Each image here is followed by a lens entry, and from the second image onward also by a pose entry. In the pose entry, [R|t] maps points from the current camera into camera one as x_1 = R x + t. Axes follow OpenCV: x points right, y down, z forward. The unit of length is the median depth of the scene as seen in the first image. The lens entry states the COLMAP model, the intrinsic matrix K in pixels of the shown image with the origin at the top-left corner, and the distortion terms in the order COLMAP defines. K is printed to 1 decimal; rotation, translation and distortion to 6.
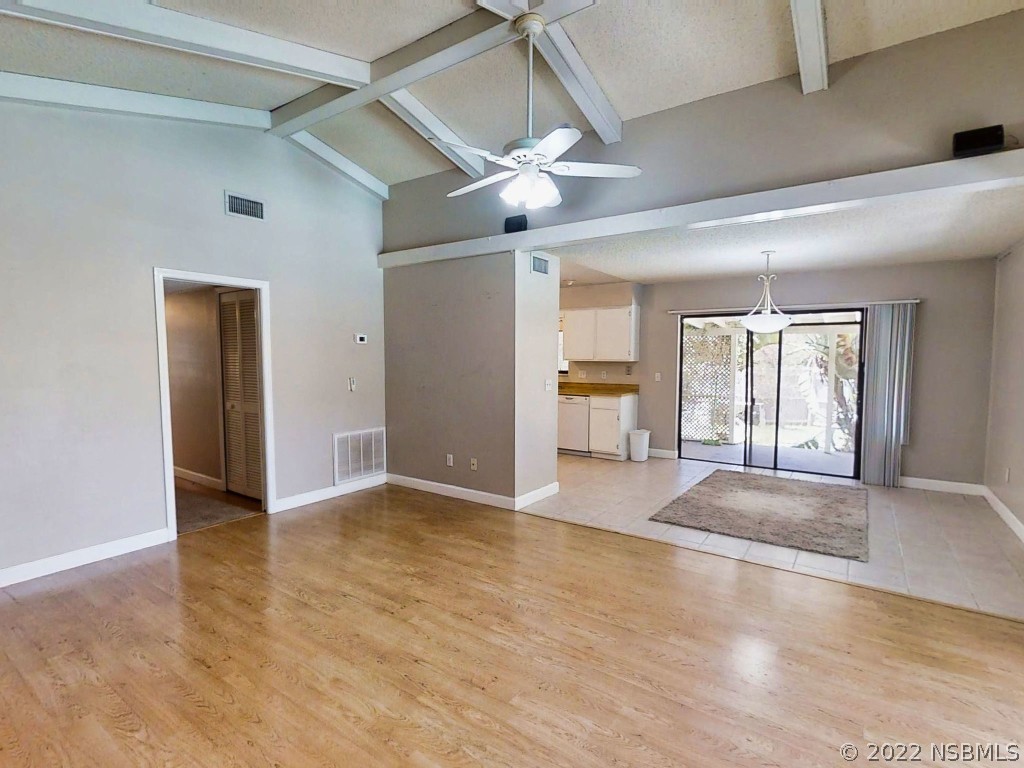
lens RADIAL K [[496.6, 0, 511.8], [0, 496.6, 382.0], [0, 0, 1]] dist [-0.001757, -0.000536]
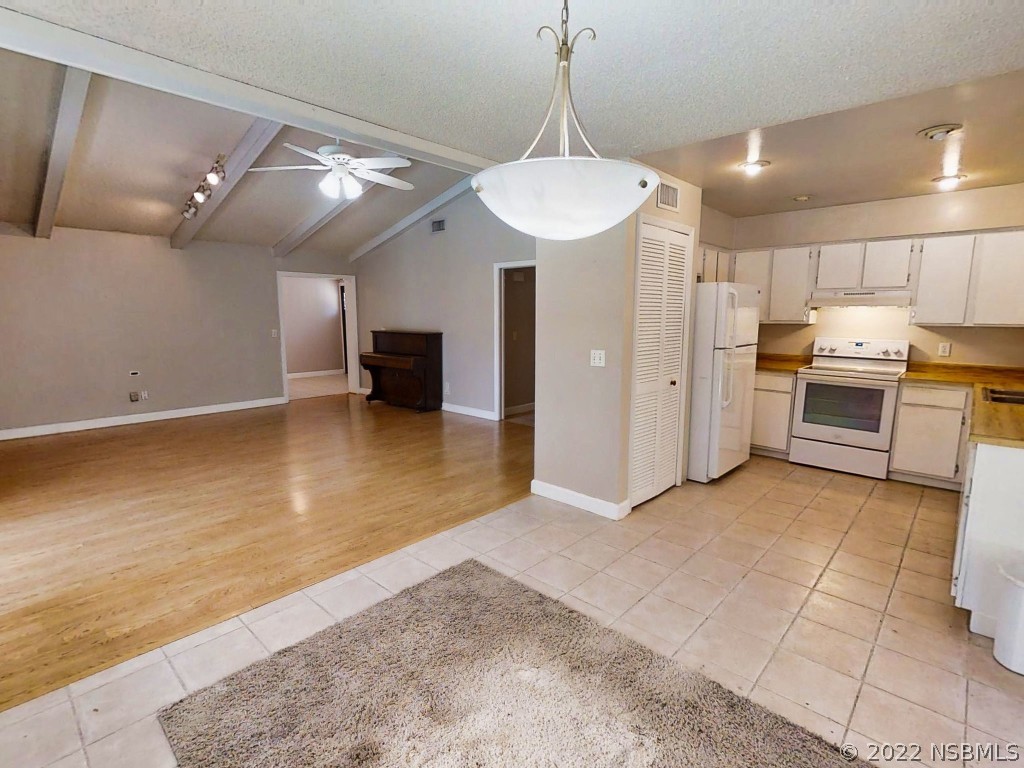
lens RADIAL K [[501.6, 0, 512.0], [0, 501.6, 388.5], [0, 0, 1]] dist [0.002557, -0.000421]
pose [[-0.131787, 0.149430, -0.979950, 0.723745], [-0.058762, 0.985657, 0.158202, -0.051488], [0.989535, 0.078433, -0.121116, 0.895803]]
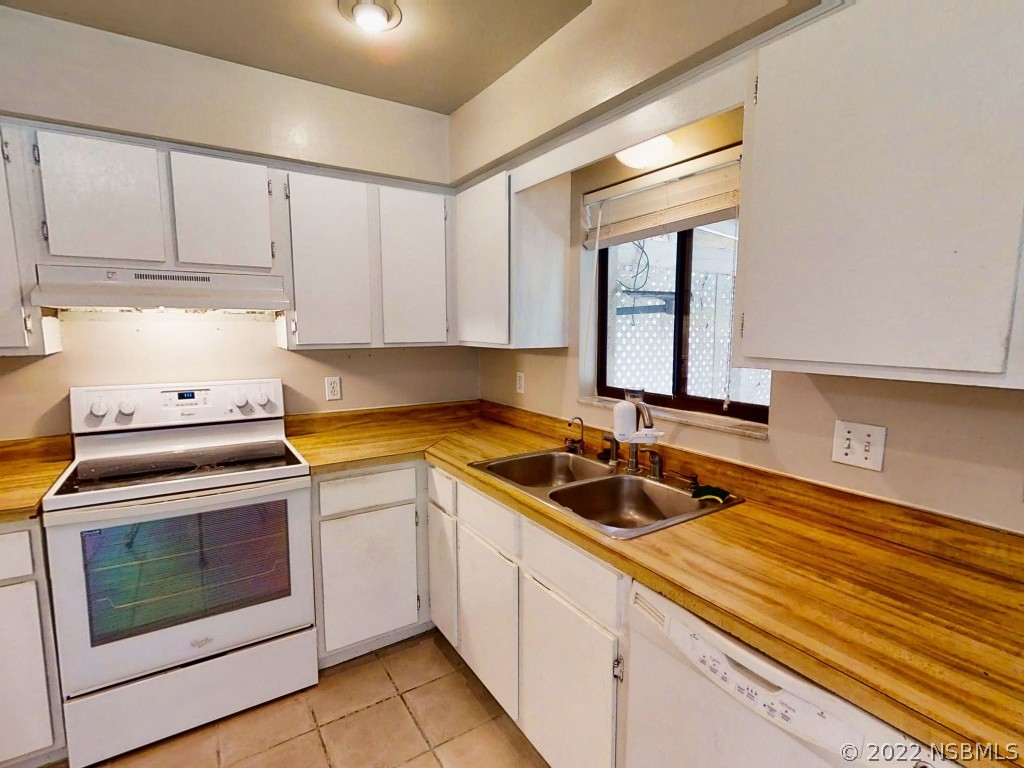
lens RADIAL K [[501.6, 0, 512.0], [0, 501.6, 388.5], [0, 0, 1]] dist [0.002557, -0.000421]
pose [[0.925111, 0.048612, -0.376571, 0.133516], [-0.023063, 0.997133, 0.072062, -0.063693], [0.378995, -0.057980, 0.923581, 1.127505]]
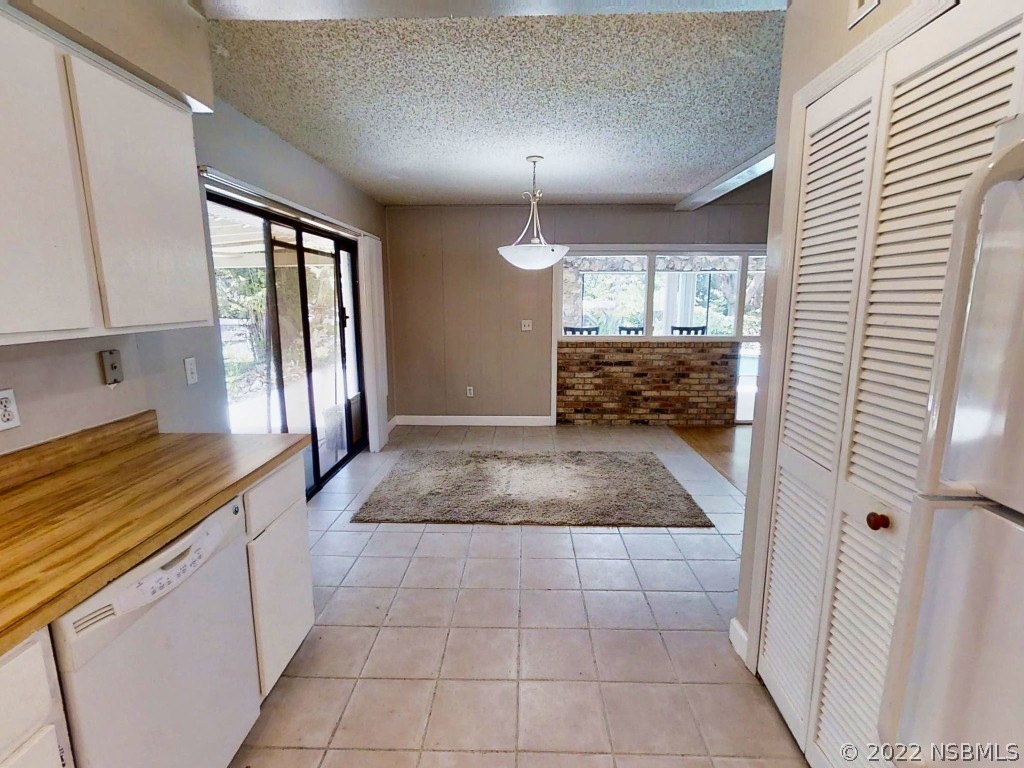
lens RADIAL K [[501.6, 0, 512.0], [0, 501.6, 388.5], [0, 0, 1]] dist [0.002557, -0.000421]
pose [[-0.552811, -0.149256, 0.819831, -0.111348], [0.047662, 0.976555, 0.209926, -0.074093], [-0.831943, 0.155124, -0.532736, 1.291410]]
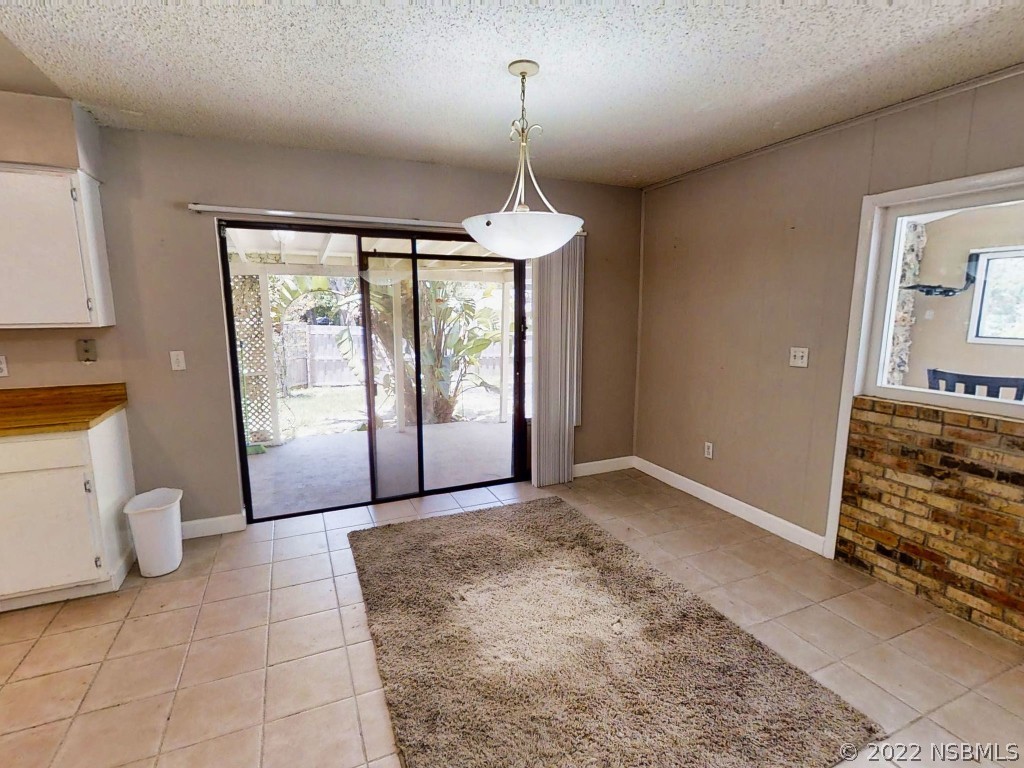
lens RADIAL K [[501.6, 0, 512.0], [0, 501.6, 388.5], [0, 0, 1]] dist [0.002557, -0.000421]
pose [[0.515530, -0.141469, 0.845113, 0.093598], [0.049372, 0.989542, 0.135529, -0.040174], [-0.855448, -0.028144, 0.517123, 0.680607]]
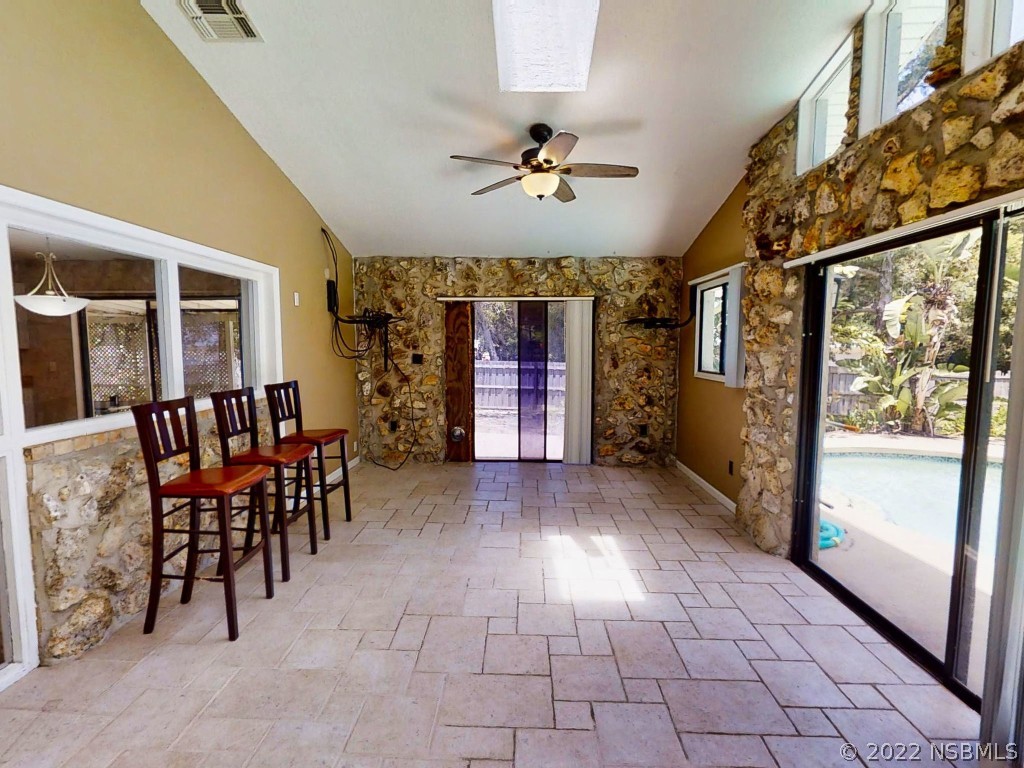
lens RADIAL K [[501.6, 0, 512.0], [0, 501.6, 388.5], [0, 0, 1]] dist [0.002557, -0.000421]
pose [[0.838776, -0.050063, 0.542170, 0.618472], [0.032384, 0.998588, 0.042108, 0.021824], [-0.543512, -0.017761, 0.839213, -0.212631]]
